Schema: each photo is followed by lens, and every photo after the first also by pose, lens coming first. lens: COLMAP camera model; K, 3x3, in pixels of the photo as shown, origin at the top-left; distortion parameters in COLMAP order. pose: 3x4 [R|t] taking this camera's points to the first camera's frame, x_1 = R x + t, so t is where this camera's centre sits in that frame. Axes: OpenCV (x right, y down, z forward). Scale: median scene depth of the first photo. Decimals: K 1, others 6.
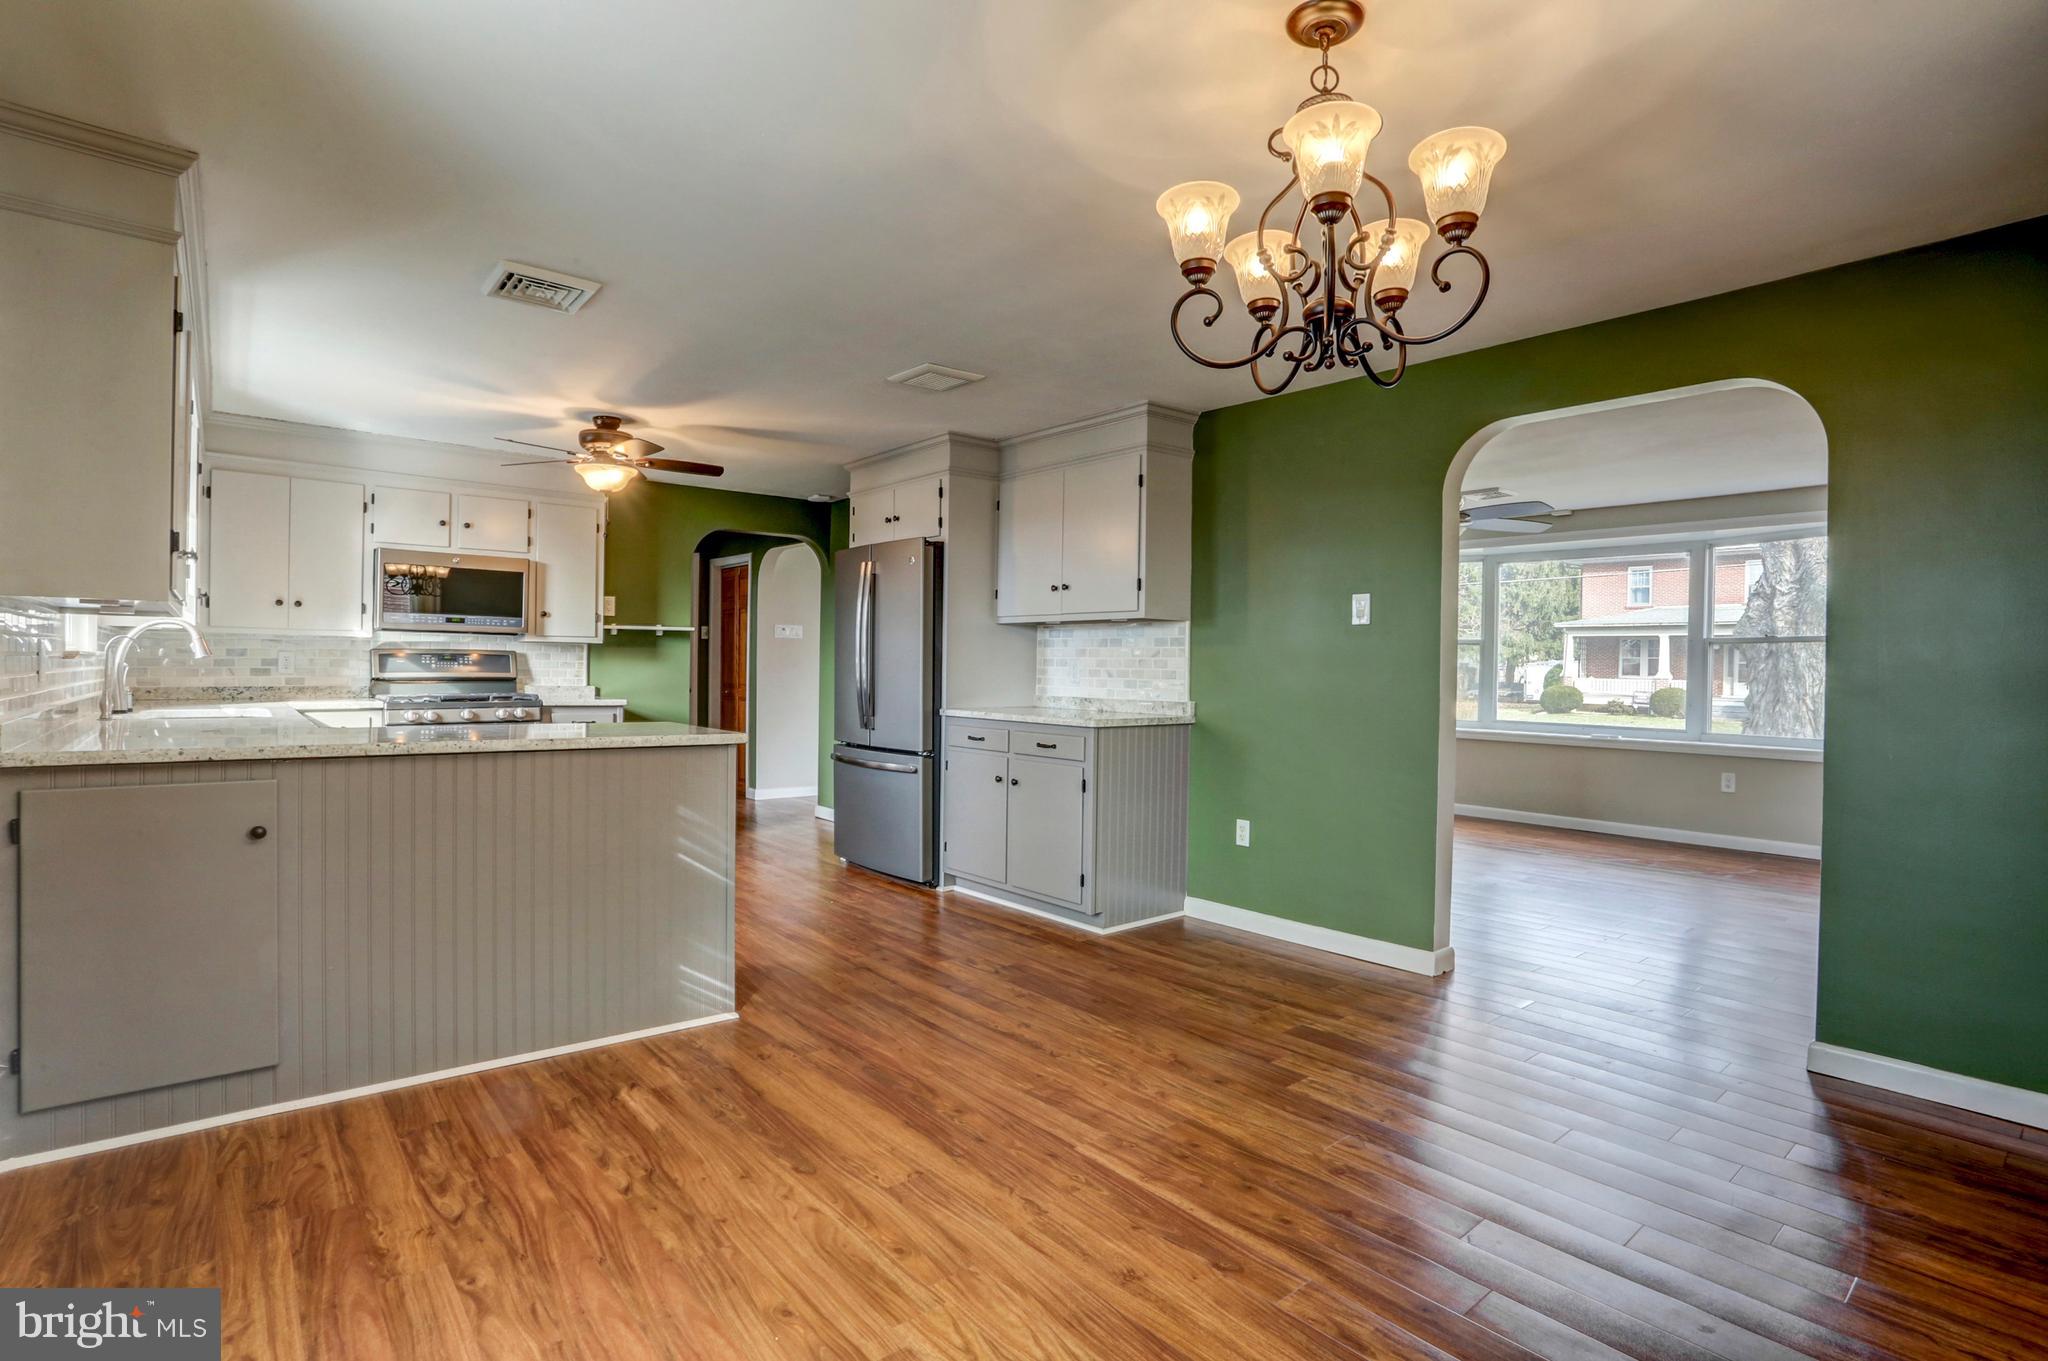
lens RADIAL K [[993.0, 0, 1012.4], [0, 993.0, 681.0], [0, 0, 1]] dist [-0.060499, 0.020363]
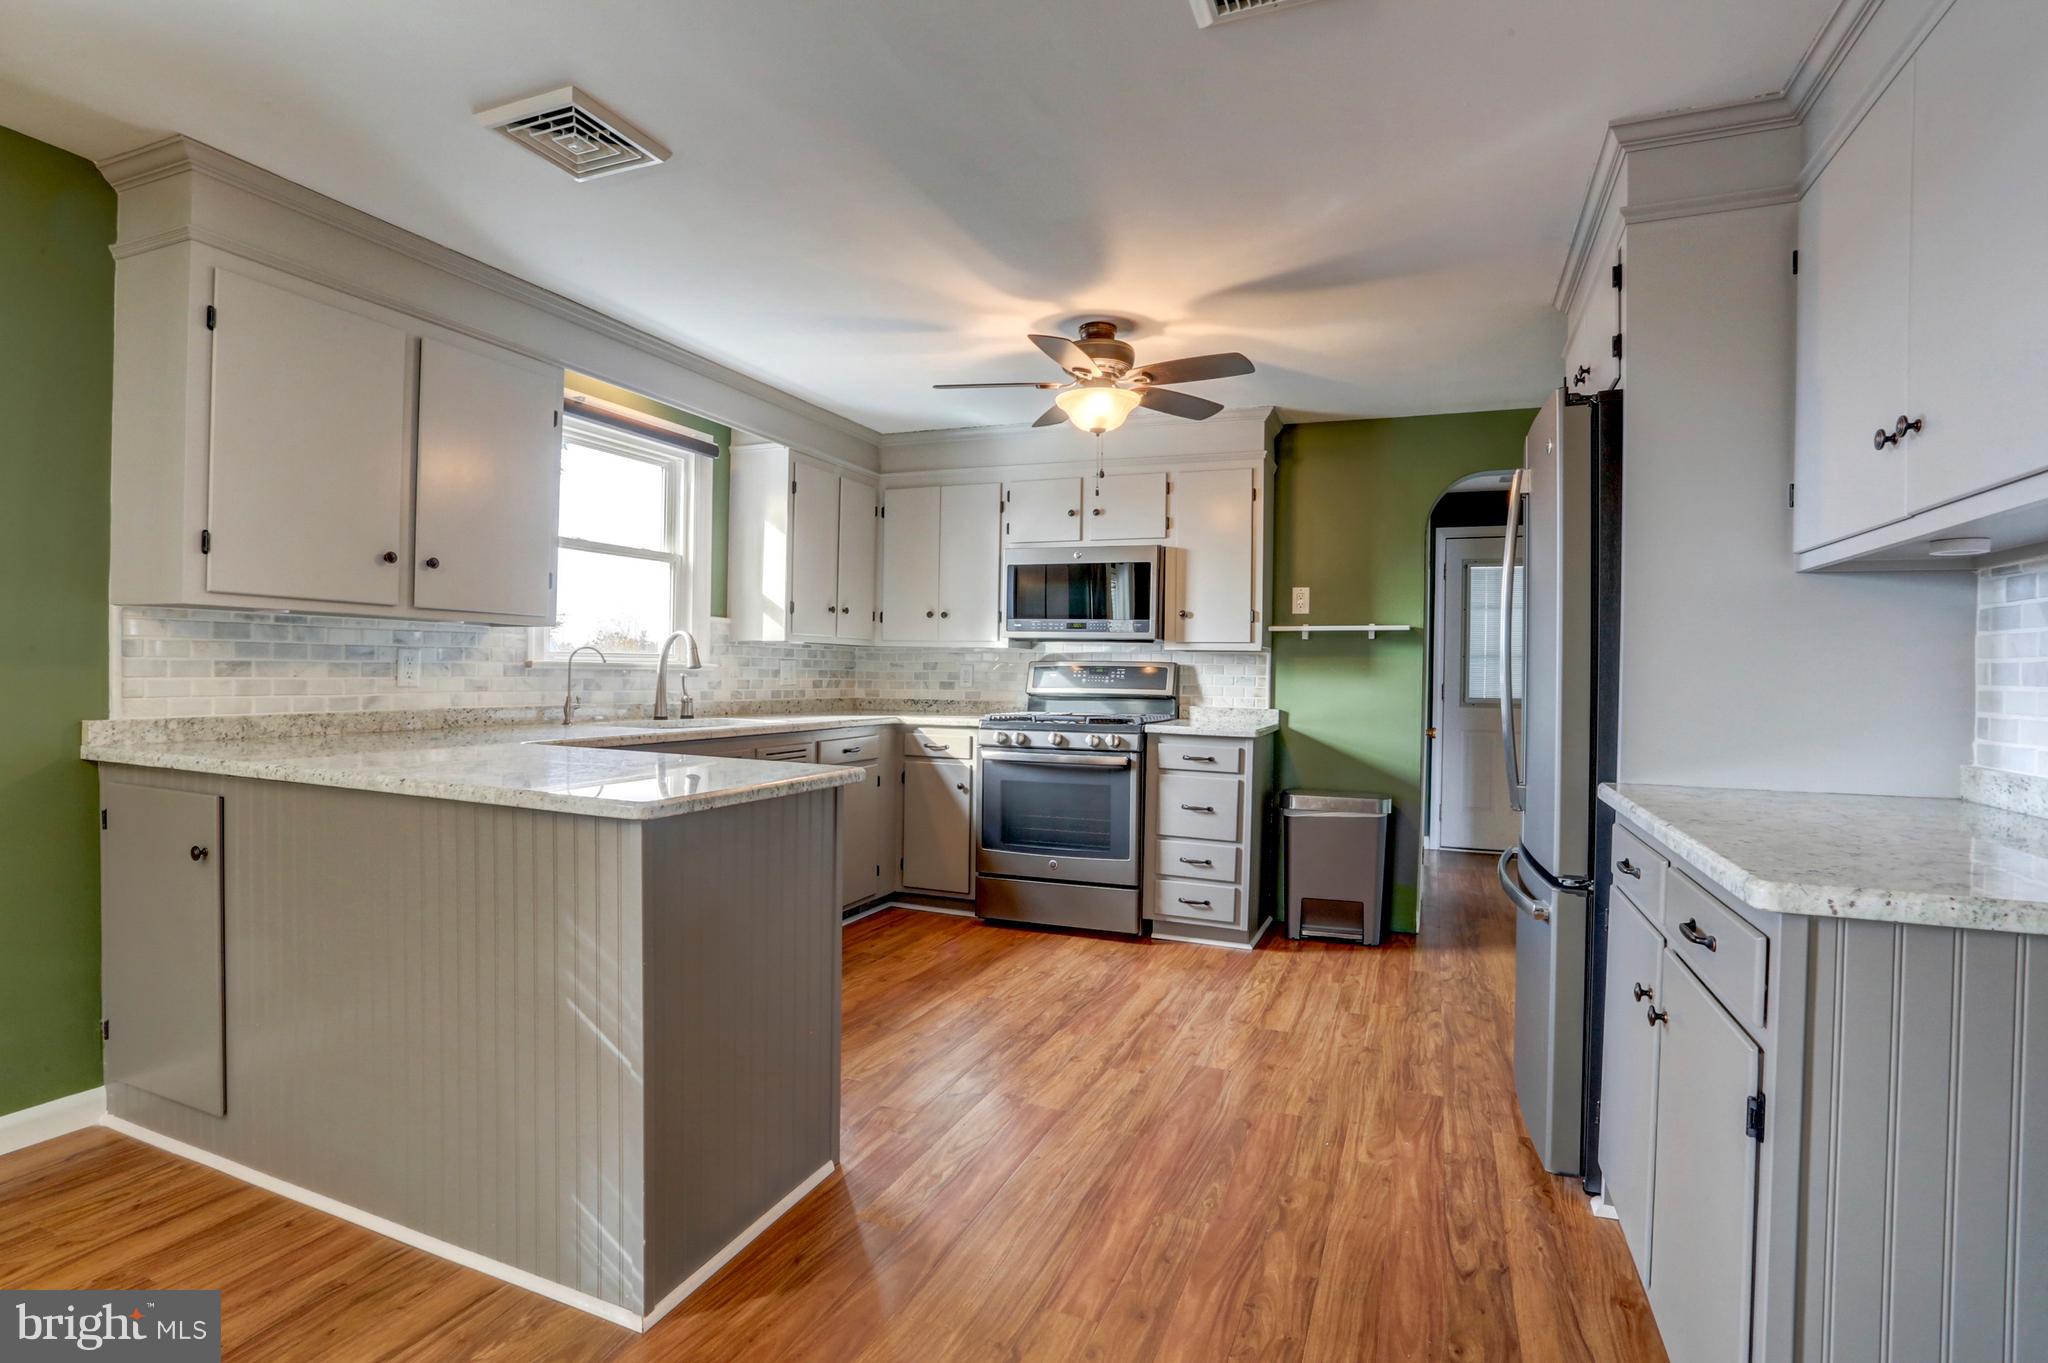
lens RADIAL K [[993.0, 0, 1029.7], [0, 993.0, 682.4], [0, 0, 1]] dist [-0.060499, 0.020363]
pose [[0.472835, 0.003237, -0.881145, 0.281400], [-0.022130, 0.999721, -0.008203, -0.009625], [0.880873, 0.023379, 0.472775, 0.940905]]
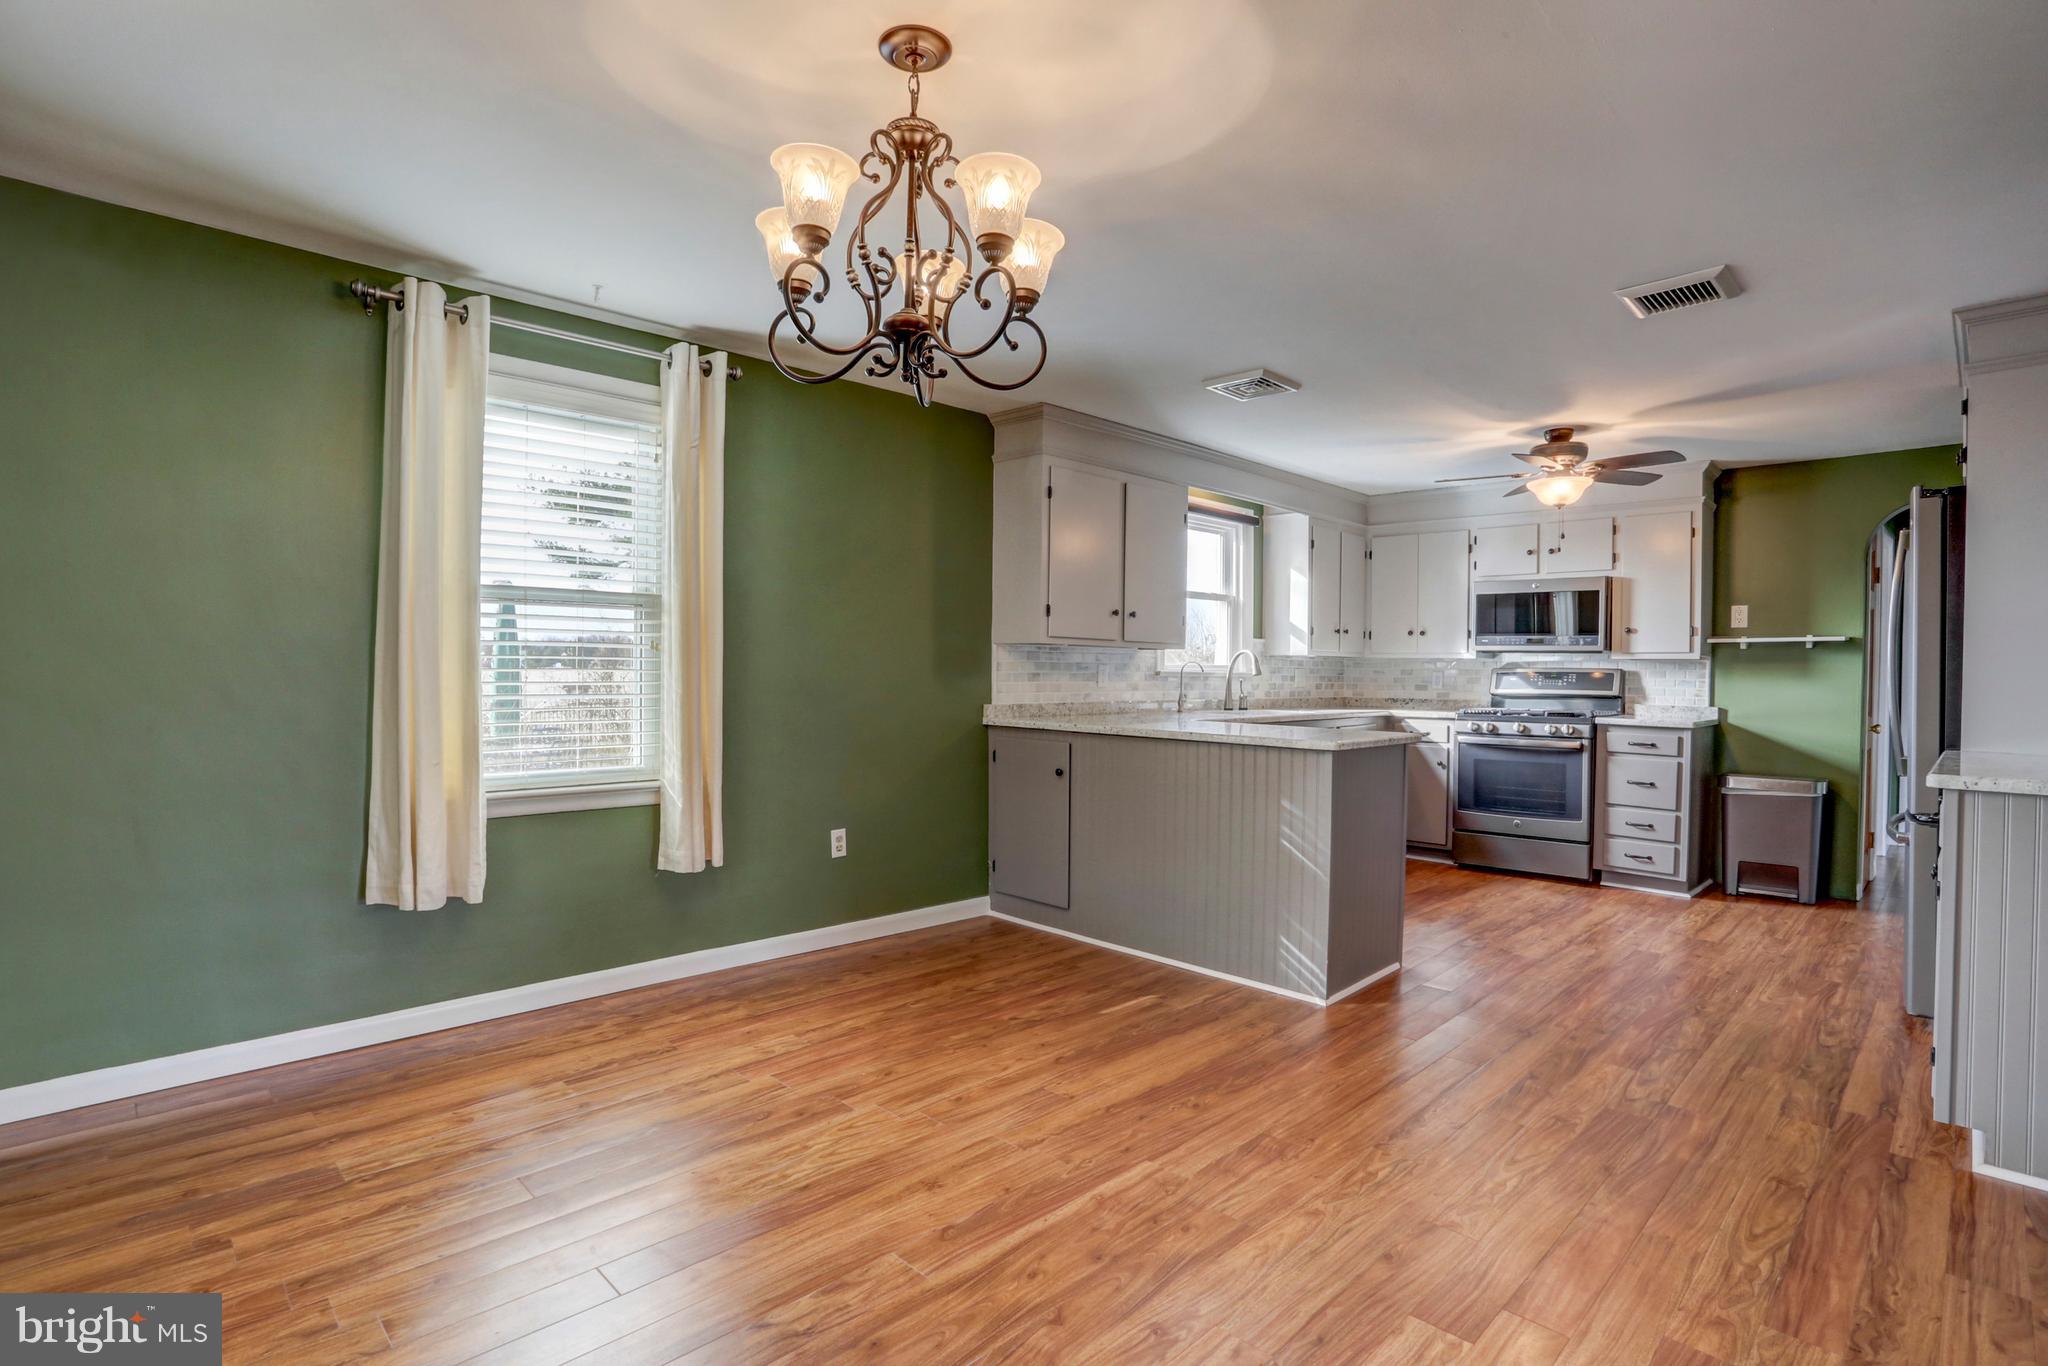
lens RADIAL K [[993.0, 0, 1028.7], [0, 993.0, 686.6], [0, 0, 1]] dist [-0.060499, 0.020363]
pose [[0.094468, 0.003190, -0.995523, 0.763372], [-0.023329, 0.999727, 0.000990, 0.000504], [0.995255, 0.023131, 0.094516, 0.574364]]
